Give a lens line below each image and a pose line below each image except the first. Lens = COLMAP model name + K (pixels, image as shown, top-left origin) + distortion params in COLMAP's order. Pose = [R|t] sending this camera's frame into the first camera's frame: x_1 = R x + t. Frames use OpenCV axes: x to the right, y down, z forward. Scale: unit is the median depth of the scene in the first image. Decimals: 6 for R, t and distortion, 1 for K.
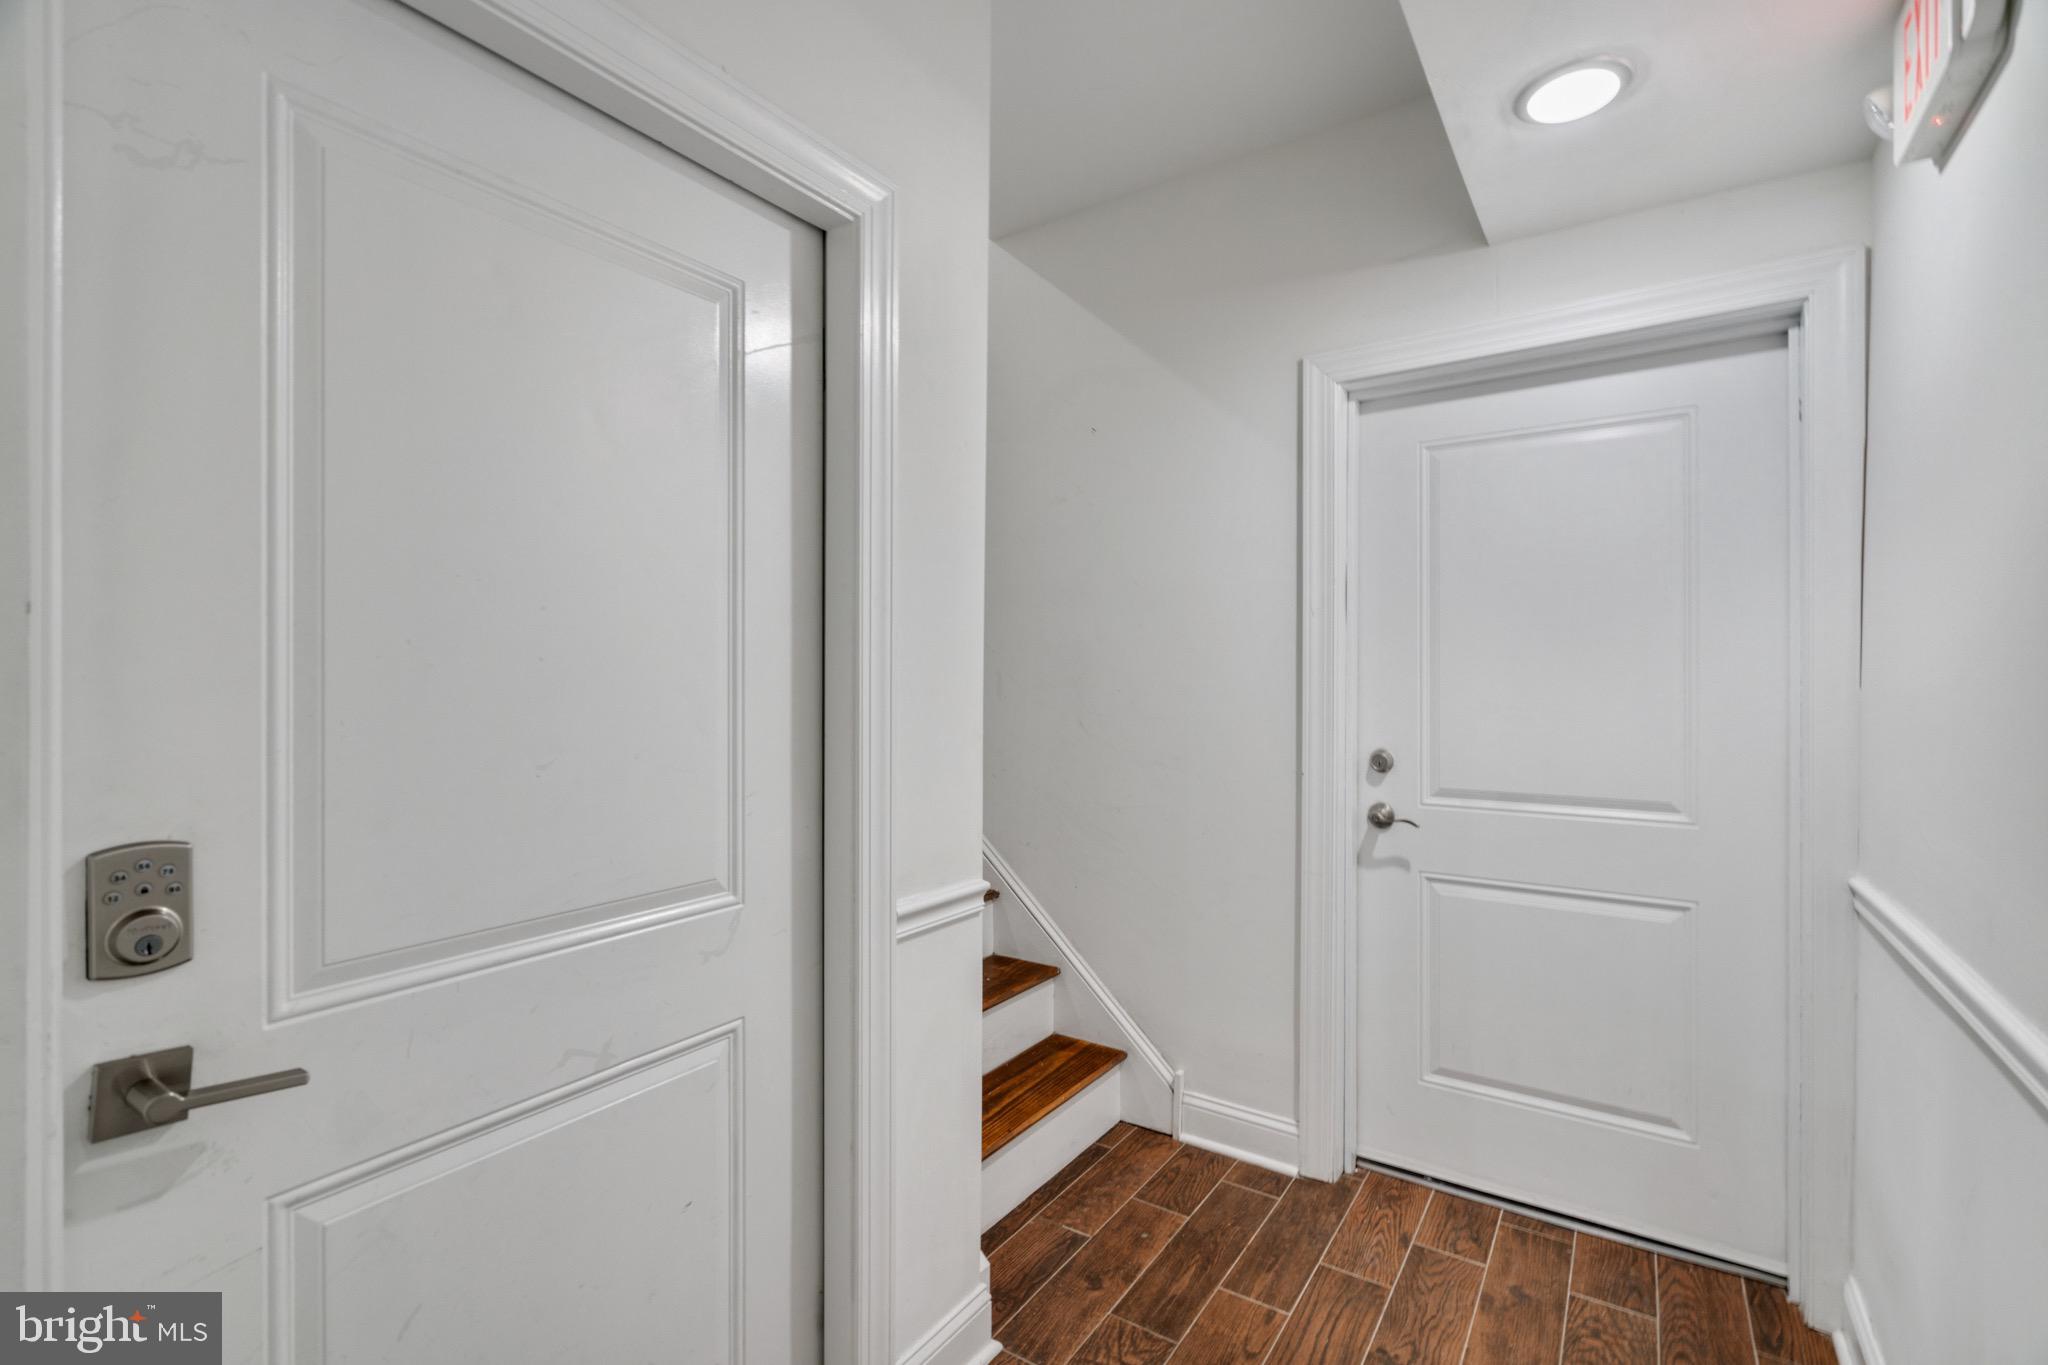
lens RADIAL K [[930.2, 0, 1021.2], [0, 930.2, 680.3], [0, 0, 1]] dist [-0.008131, 0.002700]
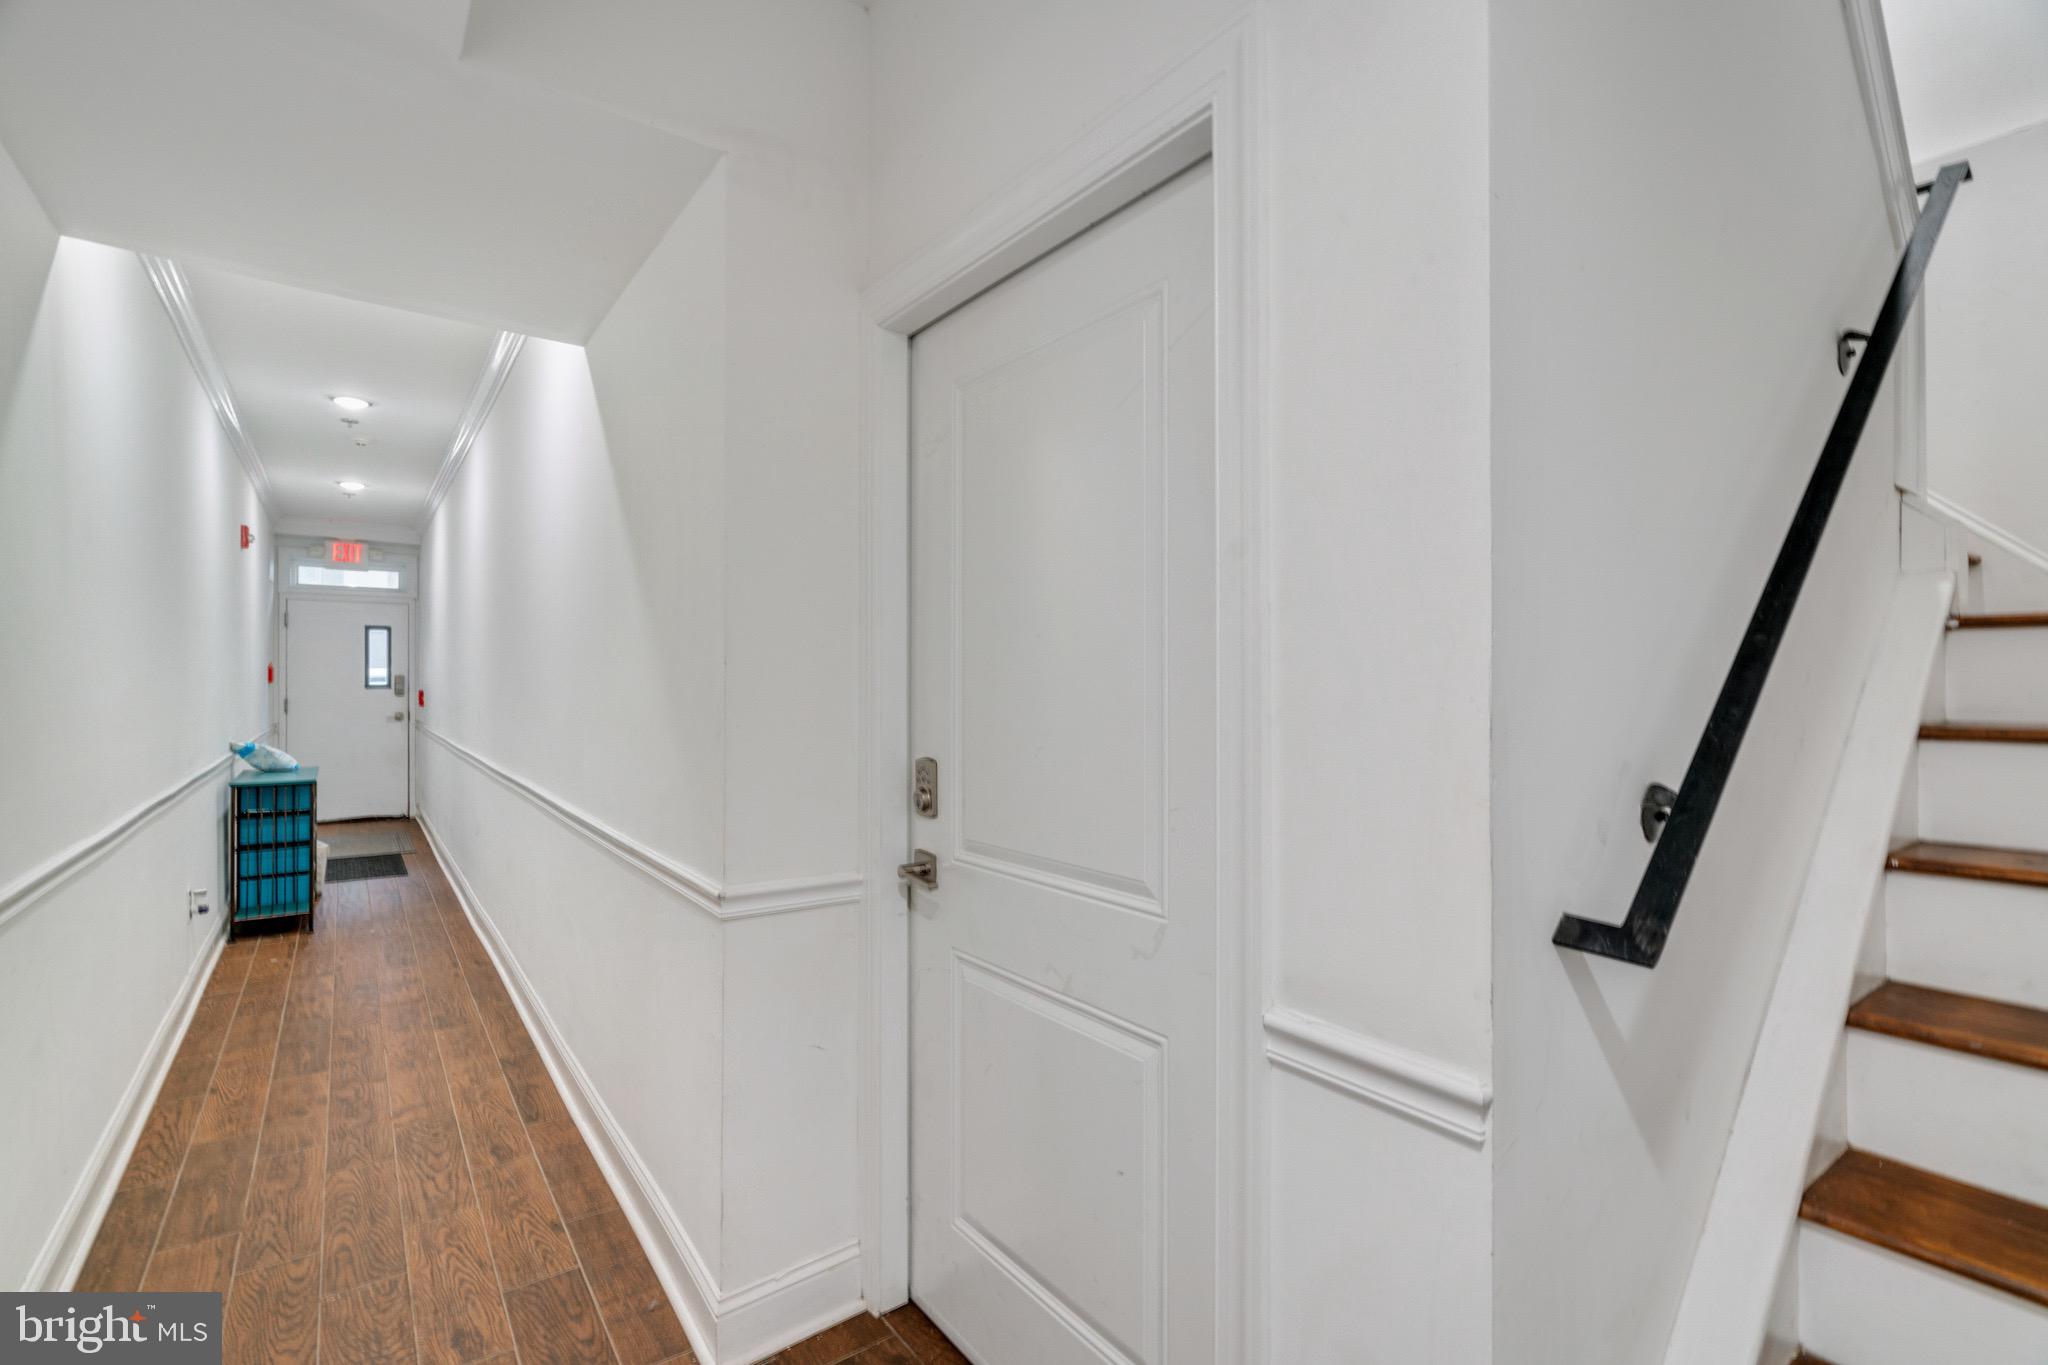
lens RADIAL K [[930.2, 0, 1023.3], [0, 930.2, 683.1], [0, 0, 1]] dist [-0.008131, 0.002700]
pose [[-0.337422, -0.007335, -0.941325, 0.724193], [-0.008941, 0.999950, -0.004586, -0.000658], [0.941311, 0.006869, -0.337471, 1.291797]]
